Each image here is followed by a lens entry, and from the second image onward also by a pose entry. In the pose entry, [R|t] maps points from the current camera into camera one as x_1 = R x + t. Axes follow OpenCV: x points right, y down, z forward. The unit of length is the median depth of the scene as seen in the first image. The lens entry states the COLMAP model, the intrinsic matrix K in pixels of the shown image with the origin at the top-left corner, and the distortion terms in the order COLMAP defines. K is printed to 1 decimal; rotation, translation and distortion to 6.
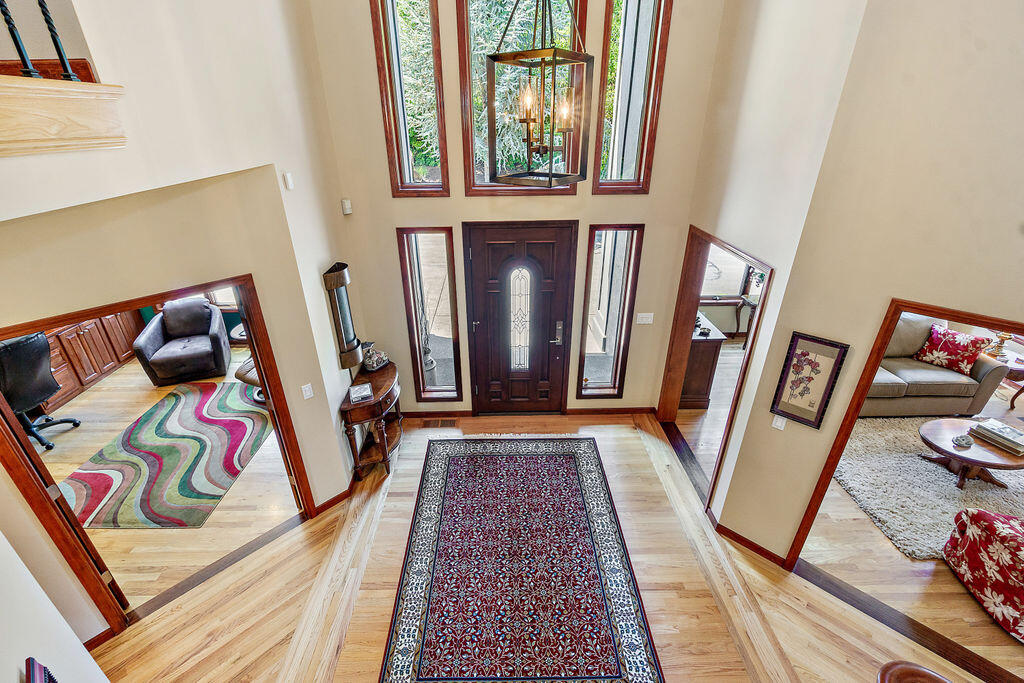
lens RADIAL K [[442.7, 0, 507.9], [0, 442.7, 333.9], [0, 0, 1]] dist [-0.008848, 0.001885]
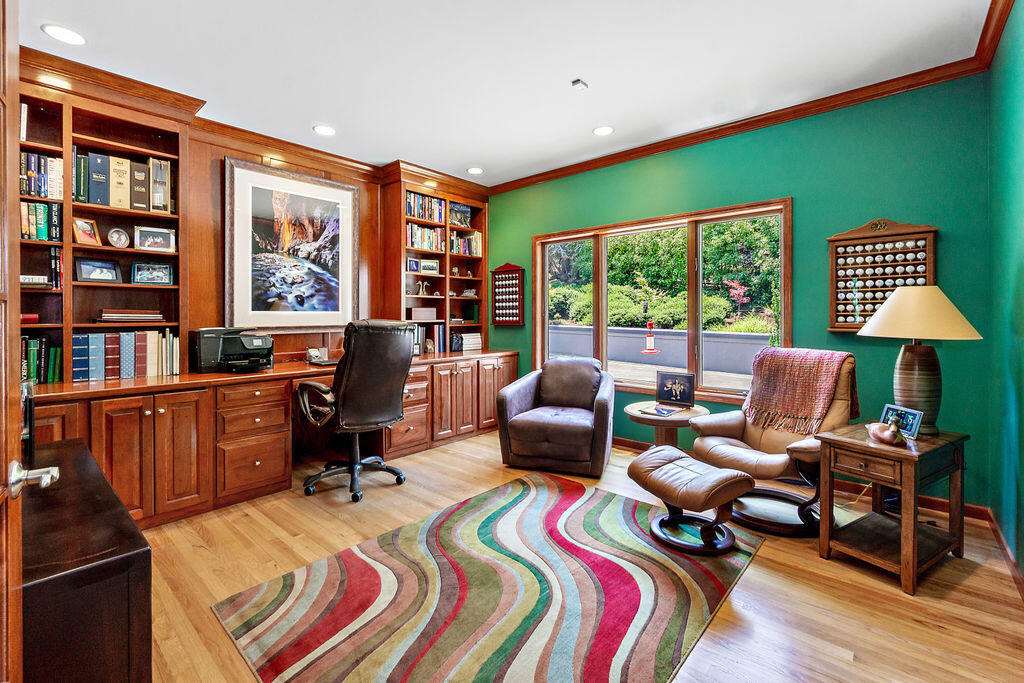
lens RADIAL K [[442.7, 0, 509.4], [0, 442.7, 320.7], [0, 0, 1]] dist [-0.008848, 0.001885]
pose [[0.737202, 0.001337, -0.675671, -0.385903], [-0.297899, 0.898201, -0.323250, 0.146820], [0.606457, 0.439582, 0.662554, 0.521398]]
